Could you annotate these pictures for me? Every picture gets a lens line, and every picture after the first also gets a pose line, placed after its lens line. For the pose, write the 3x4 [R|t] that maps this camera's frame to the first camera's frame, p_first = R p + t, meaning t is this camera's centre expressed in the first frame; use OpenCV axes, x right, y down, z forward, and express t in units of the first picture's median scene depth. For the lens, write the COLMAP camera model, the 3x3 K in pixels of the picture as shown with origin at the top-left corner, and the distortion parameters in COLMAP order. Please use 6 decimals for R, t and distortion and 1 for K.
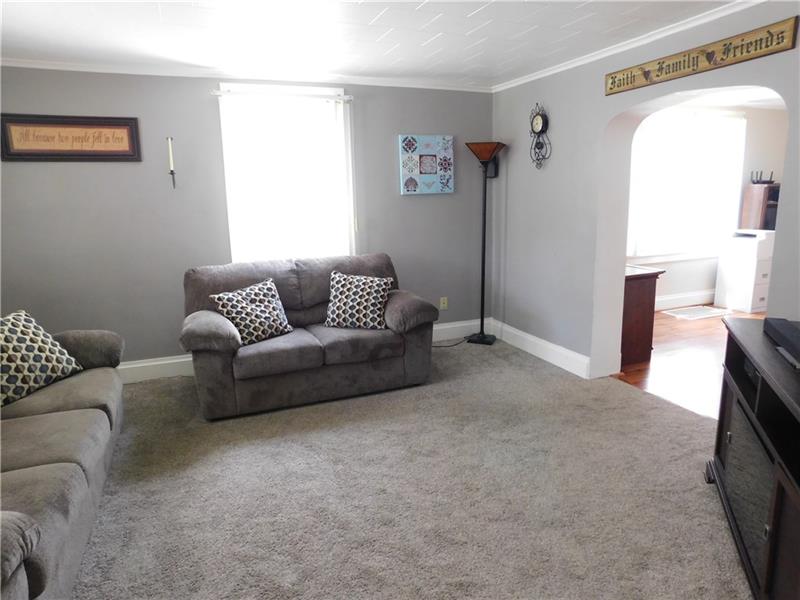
lens RADIAL K [[531.6, 0, 397.1], [0, 531.6, 299.0], [0, 0, 1]] dist [-0.041020, -0.000194]
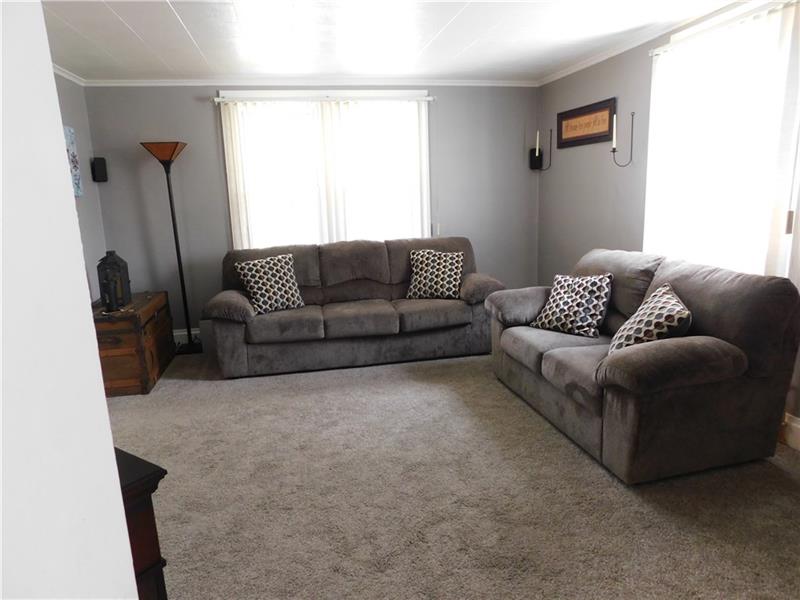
lens RADIAL K [[531.6, 0, 398.0], [0, 531.6, 301.2], [0, 0, 1]] dist [-0.041020, -0.000194]
pose [[-0.180785, 0.222699, -0.957978, 0.659460], [-0.155756, 0.955253, 0.251459, -0.159602], [0.971111, 0.194670, -0.138008, 0.818898]]
